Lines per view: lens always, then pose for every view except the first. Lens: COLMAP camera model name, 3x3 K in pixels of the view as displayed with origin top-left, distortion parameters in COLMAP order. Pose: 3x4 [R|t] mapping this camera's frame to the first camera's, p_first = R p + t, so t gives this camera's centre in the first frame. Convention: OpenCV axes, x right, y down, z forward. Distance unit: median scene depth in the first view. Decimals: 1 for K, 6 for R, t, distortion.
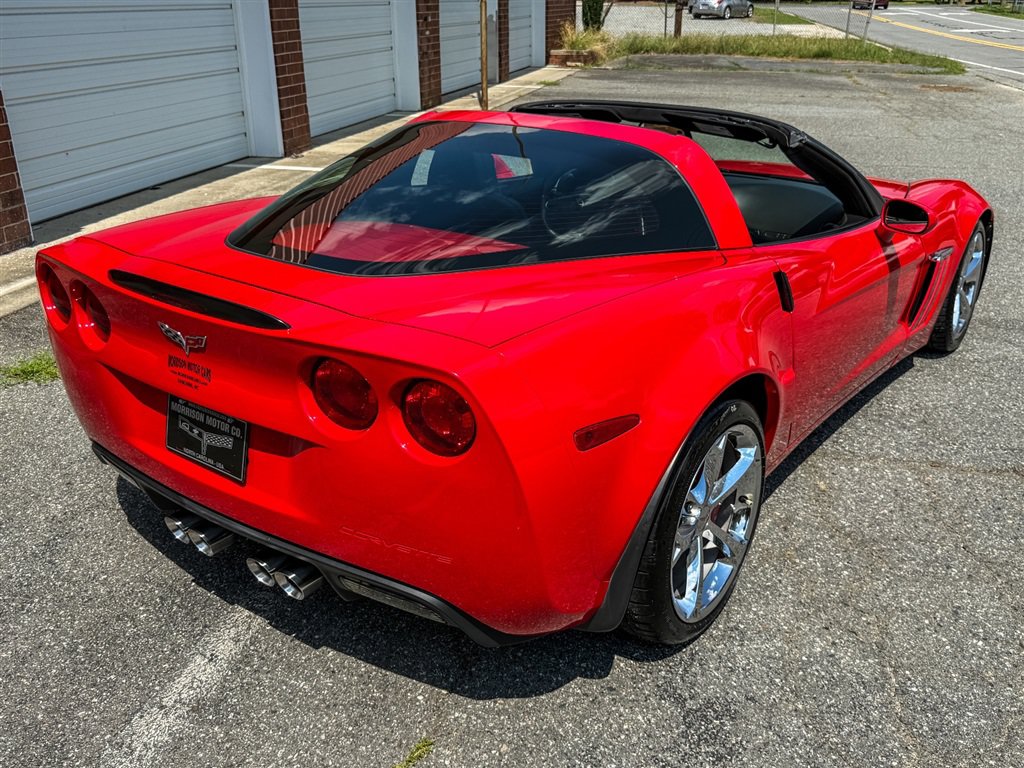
lens RADIAL K [[937.5, 0, 512.5], [0, 937.5, 387.0], [0, 0, 1]] dist [0.179047, -0.415258]
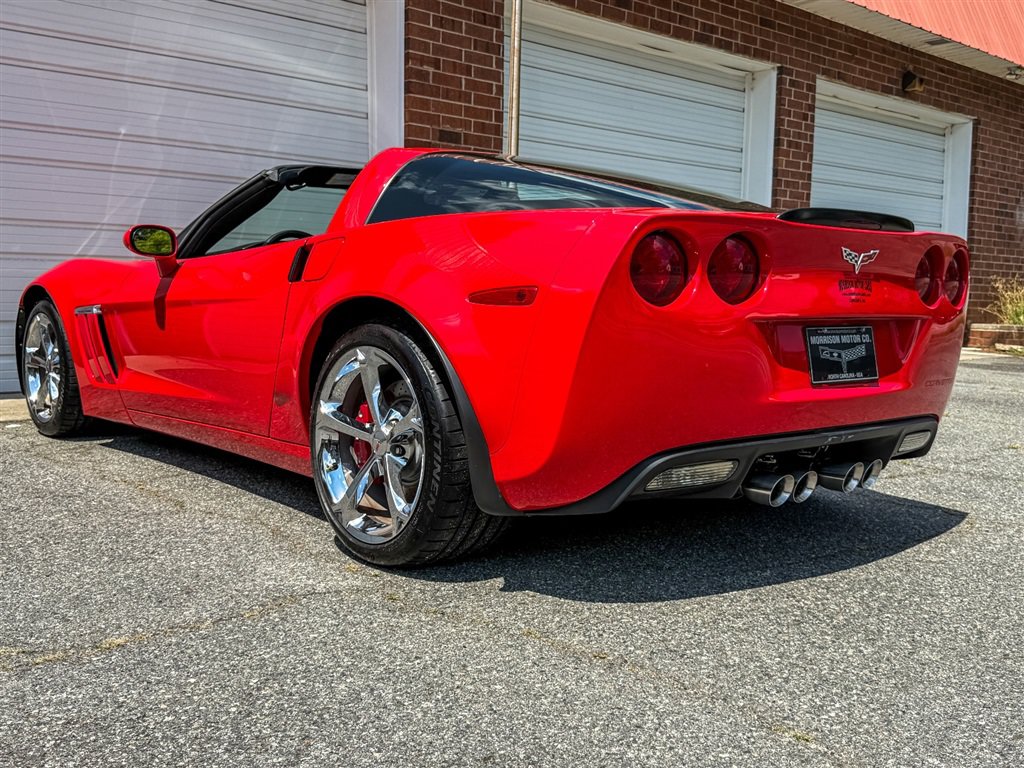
lens RADIAL K [[1036.9, 0, 514.9], [0, 1036.9, 387.4], [0, 0, 1]] dist [0.151386, -0.388744]
pose [[0.817553, 0.072873, -0.571223, 0.296697], [-0.239151, 0.945339, -0.221680, -0.178660], [0.523845, 0.317844, 0.790292, 0.592842]]
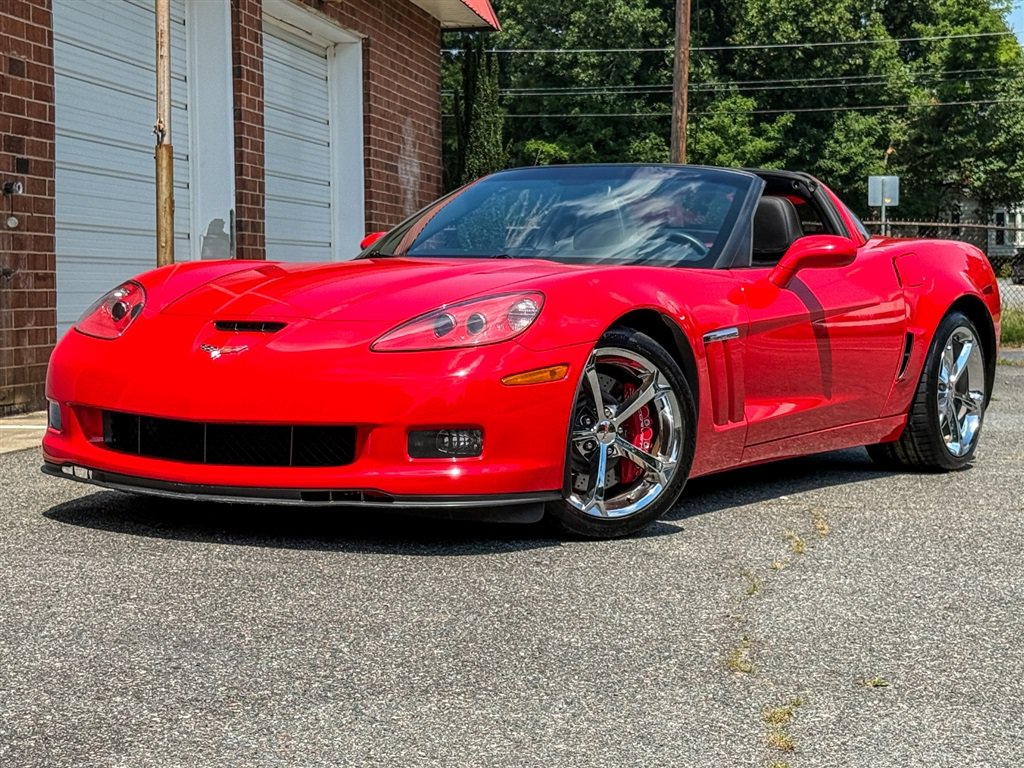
lens RADIAL K [[2066.1, 0, 513.9], [0, 2066.1, 383.3], [0, 0, 1]] dist [0.123082, 0.310774]
pose [[0.996686, -0.001155, 0.081333, 0.041254], [0.028254, 0.942553, -0.332858, -0.033532], [-0.076276, 0.334054, 0.939463, 0.238264]]
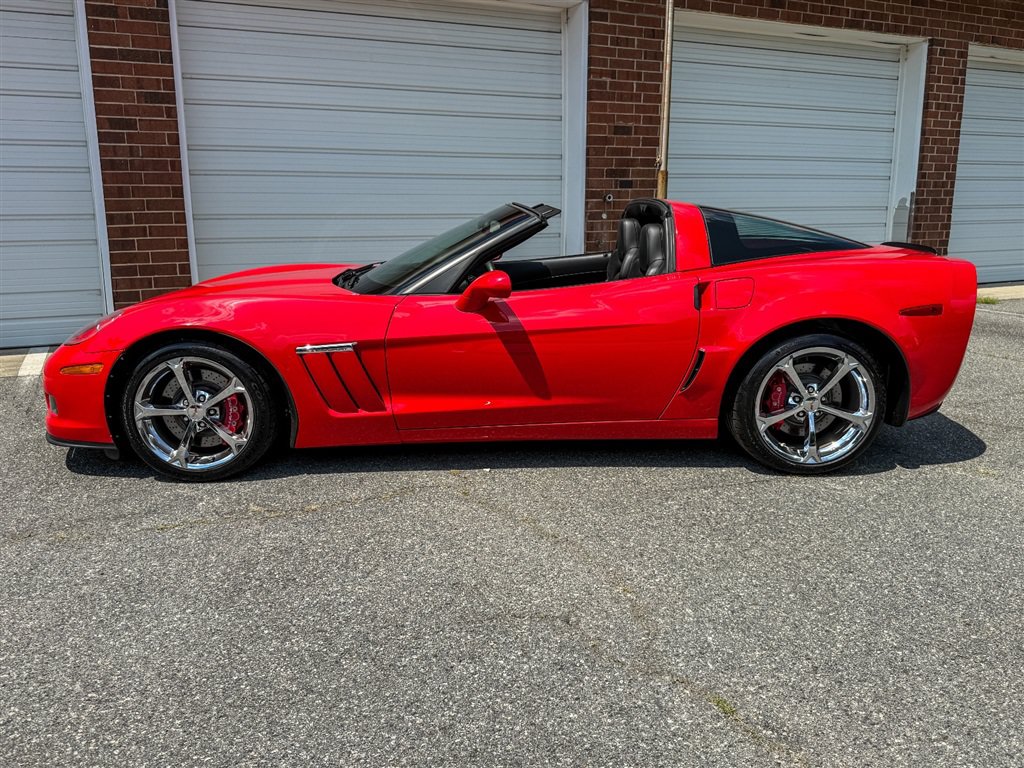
lens RADIAL K [[849.8, 0, 507.8], [0, 849.8, 391.7], [0, 0, 1]] dist [0.093122, -0.162369]
pose [[0.625897, 0.168964, -0.761383, 0.383813], [-0.294768, 0.955086, -0.030365, -0.206108], [0.722056, 0.243437, 0.647591, 0.569182]]
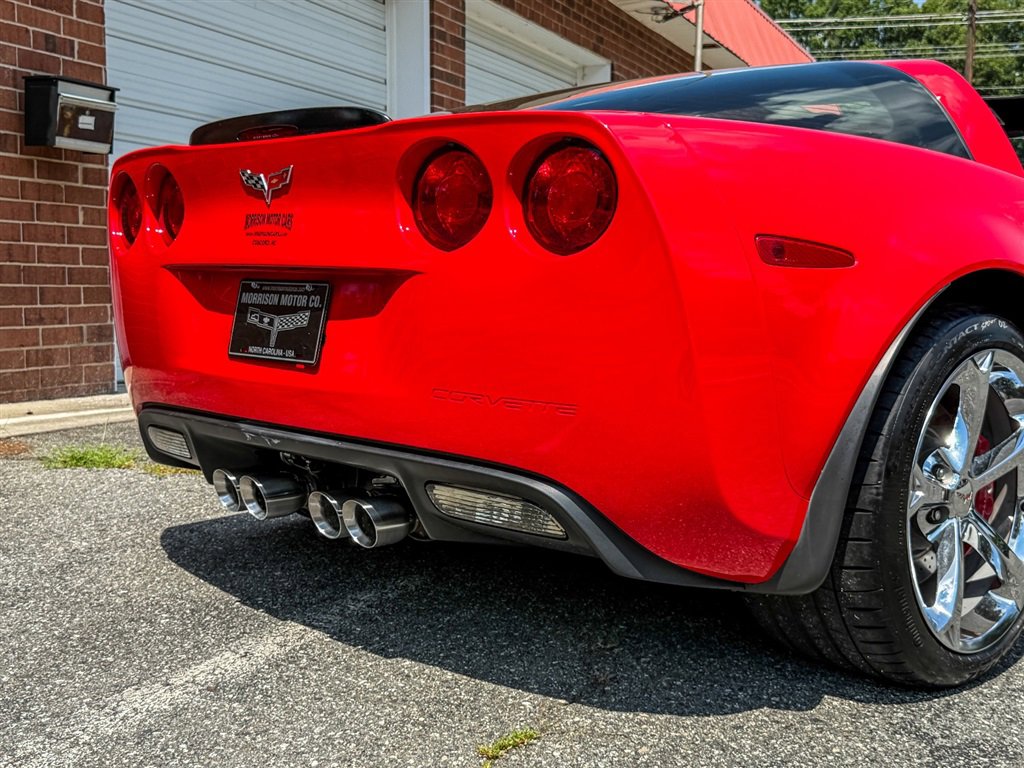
lens RADIAL K [[1265.0, 0, 512.3], [0, 1265.0, 386.4], [0, 0, 1]] dist [0.218829, -0.580982]
pose [[0.984889, 0.028828, -0.170772, 0.007596], [-0.079392, 0.951492, -0.297255, 0.067580], [0.153919, 0.306321, 0.939402, 0.012098]]
